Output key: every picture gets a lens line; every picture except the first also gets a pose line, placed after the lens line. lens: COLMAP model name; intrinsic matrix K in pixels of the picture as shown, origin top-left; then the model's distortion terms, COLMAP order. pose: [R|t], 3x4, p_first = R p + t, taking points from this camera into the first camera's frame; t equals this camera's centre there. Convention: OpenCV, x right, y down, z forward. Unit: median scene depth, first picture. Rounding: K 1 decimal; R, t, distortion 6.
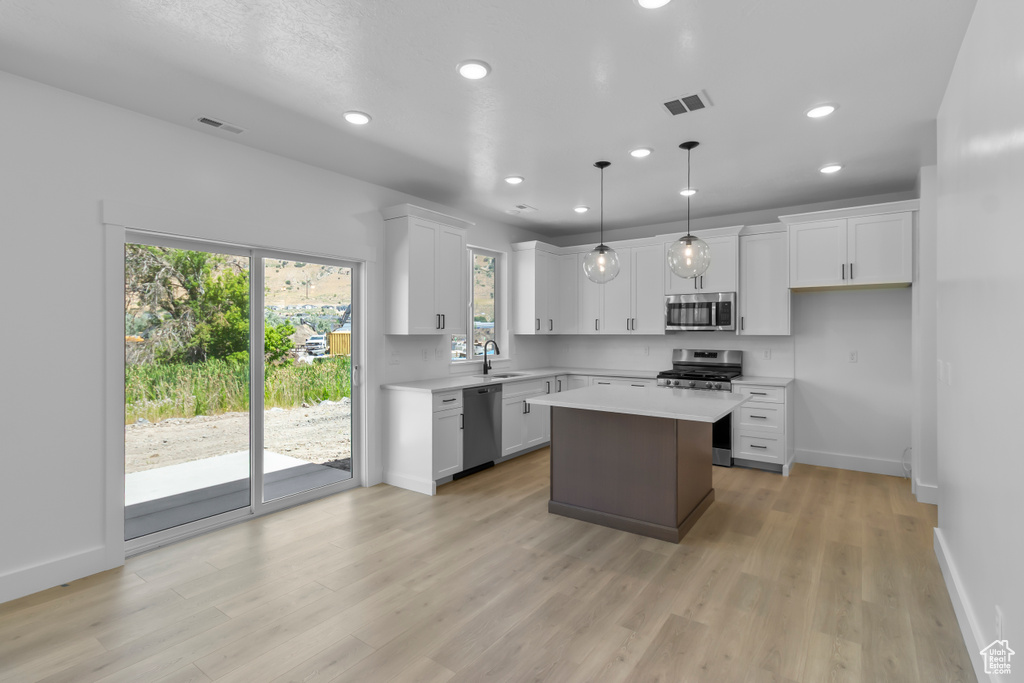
lens RADIAL K [[483.9, 0, 514.0], [0, 483.9, 332.2], [0, 0, 1]] dist [0.002069, 0.000724]
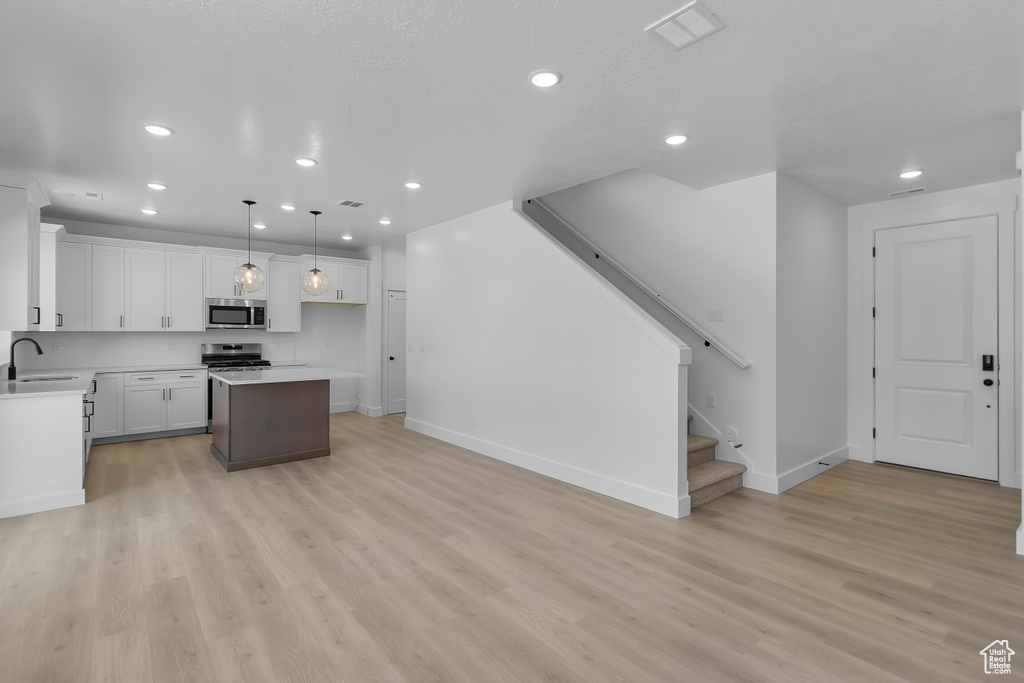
lens RADIAL K [[483.9, 0, 514.0], [0, 483.9, 332.2], [0, 0, 1]] dist [0.002069, 0.000724]
pose [[0.253255, -0.000839, 0.967399, -0.674069], [-0.004159, 0.999989, 0.001956, 0.001769], [-0.967391, -0.004519, 0.253248, -0.024638]]
